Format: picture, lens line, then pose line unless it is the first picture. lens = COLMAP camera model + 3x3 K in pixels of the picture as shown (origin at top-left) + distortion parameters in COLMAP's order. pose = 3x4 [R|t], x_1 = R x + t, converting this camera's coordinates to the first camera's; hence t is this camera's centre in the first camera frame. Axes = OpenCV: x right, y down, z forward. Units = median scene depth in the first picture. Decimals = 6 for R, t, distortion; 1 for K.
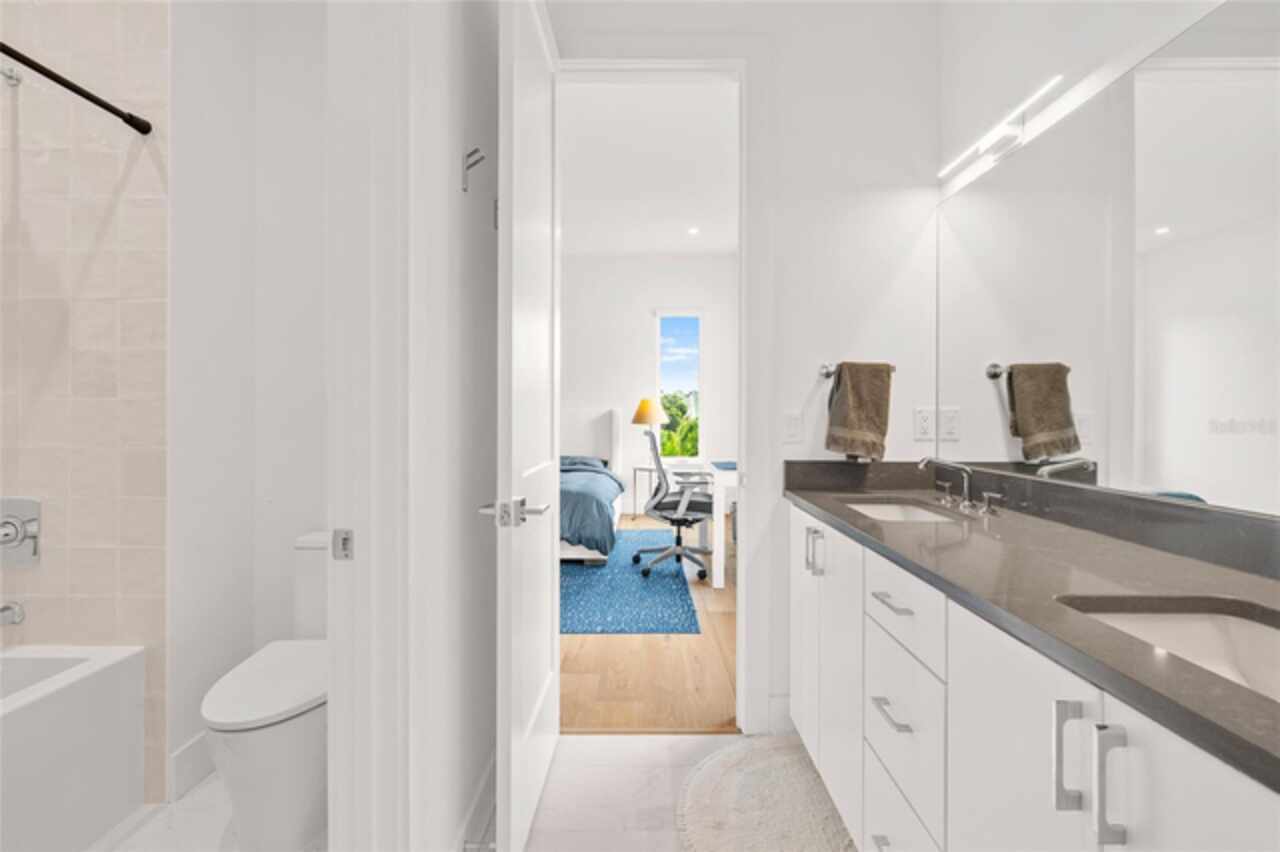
lens RADIAL K [[587.1, 0, 636.3], [0, 587.1, 413.4], [0, 0, 1]] dist [-0.001348, 0.000369]
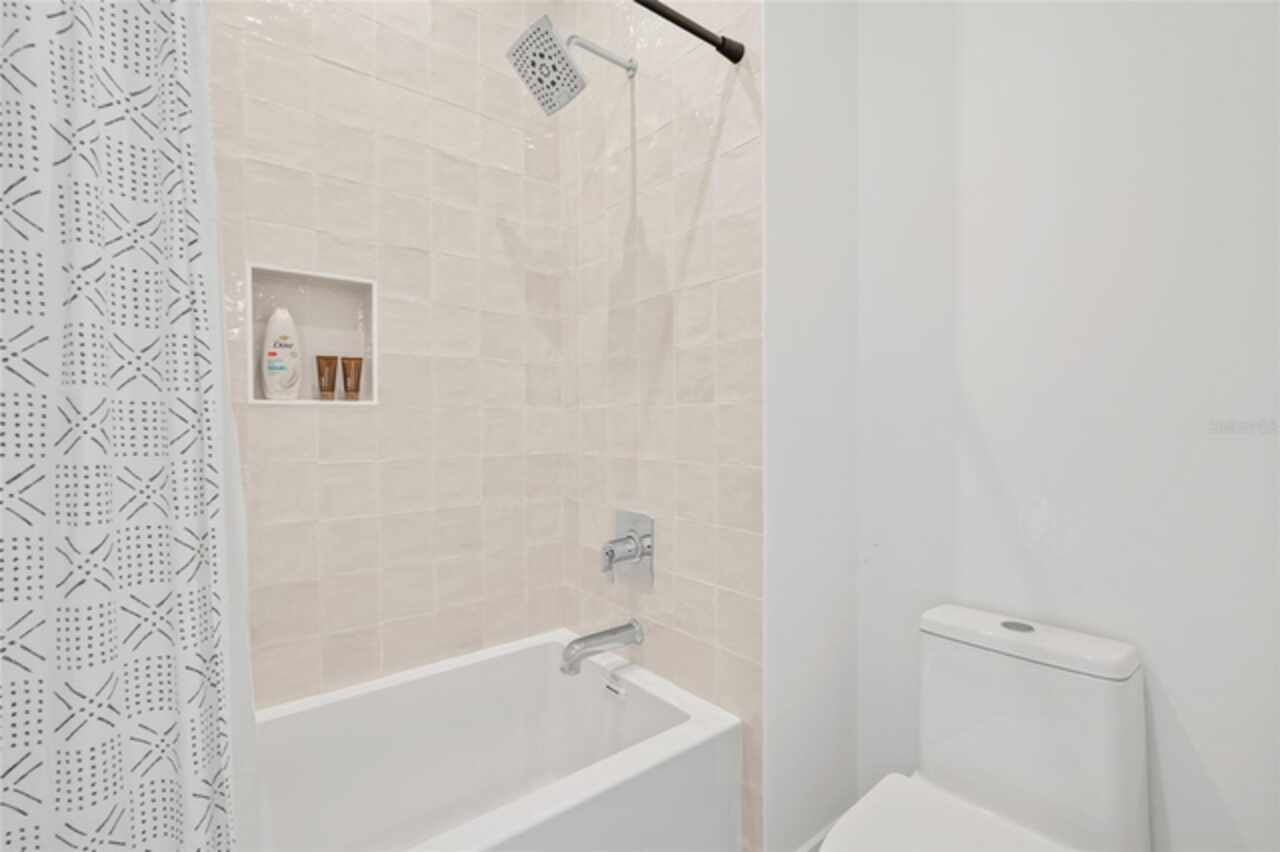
lens RADIAL K [[587.1, 0, 638.0], [0, 587.1, 421.6], [0, 0, 1]] dist [-0.001348, 0.000369]
pose [[0.633956, -0.007133, -0.773336, -0.321972], [0.002979, 0.999973, -0.006782, 0.004626], [0.773364, 0.001996, 0.633960, 0.402655]]
